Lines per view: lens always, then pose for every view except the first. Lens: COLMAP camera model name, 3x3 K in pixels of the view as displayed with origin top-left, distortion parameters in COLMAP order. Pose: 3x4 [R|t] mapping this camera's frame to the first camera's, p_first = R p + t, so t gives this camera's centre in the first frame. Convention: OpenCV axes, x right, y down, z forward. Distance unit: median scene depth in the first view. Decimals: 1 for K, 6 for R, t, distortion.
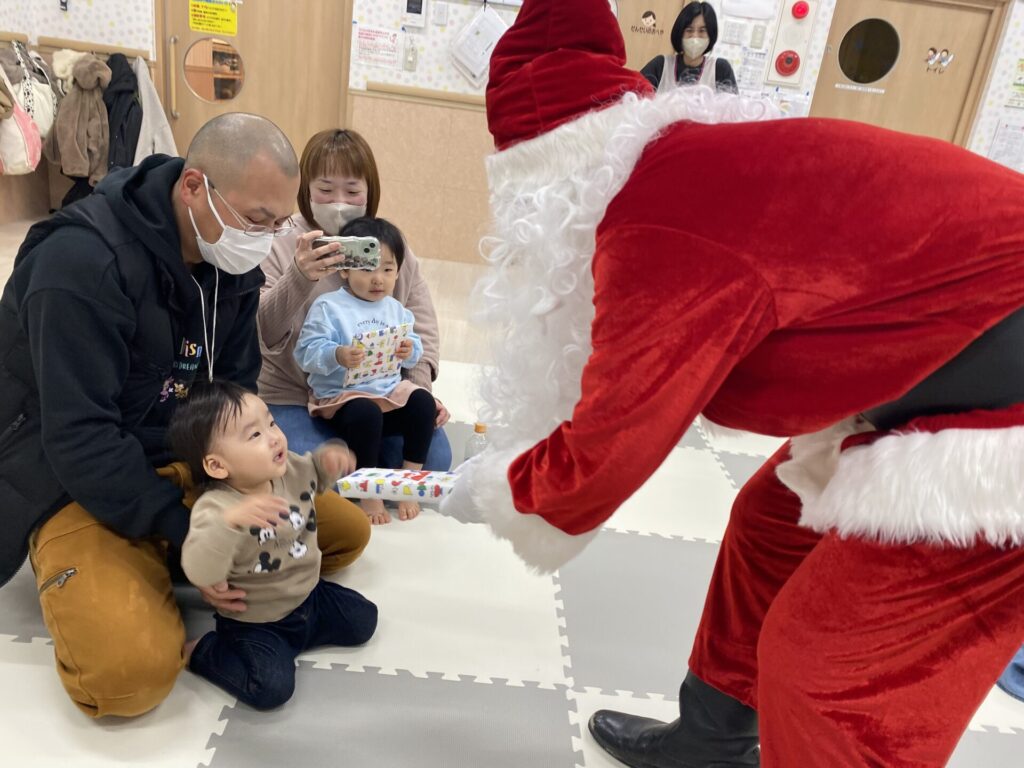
lens RADIAL K [[790.3, 0, 519.9], [0, 790.3, 381.0], [0, 0, 1]] dist [0.009411, -0.011215]
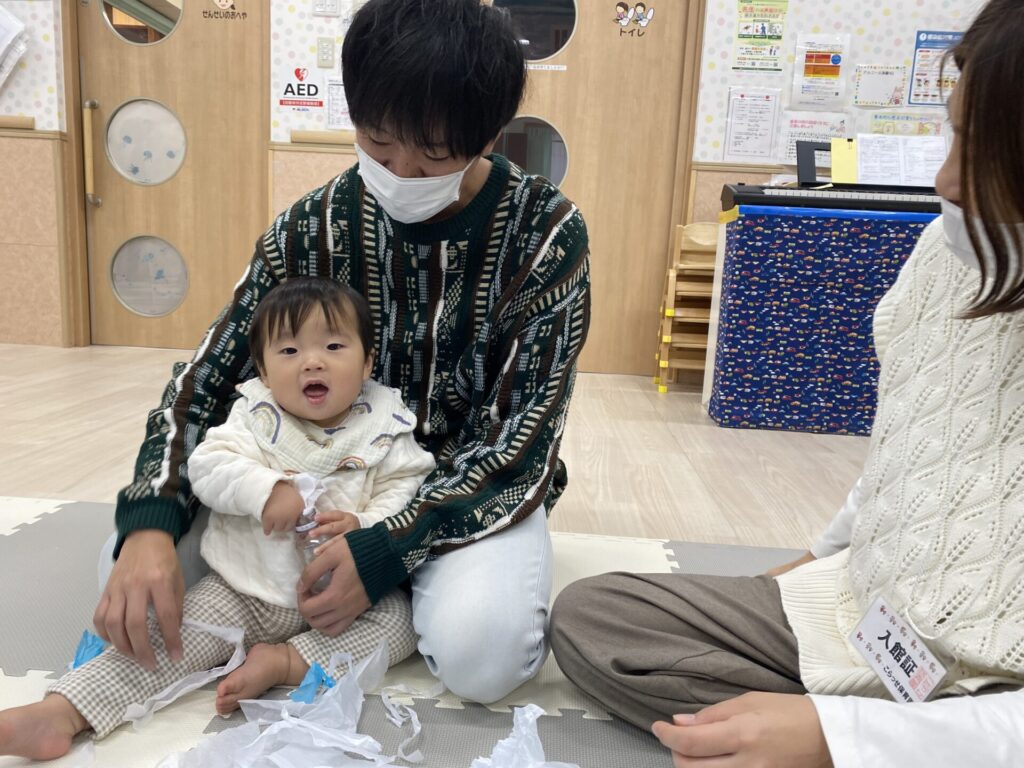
lens RADIAL K [[790.3, 0, 510.8], [0, 790.3, 383.9], [0, 0, 1]] dist [0.009411, -0.011215]
pose [[0.995725, -0.063236, -0.067327, 0.467308], [0.050637, 0.983323, -0.174677, 0.038402], [0.077250, 0.170521, 0.982321, 0.365302]]
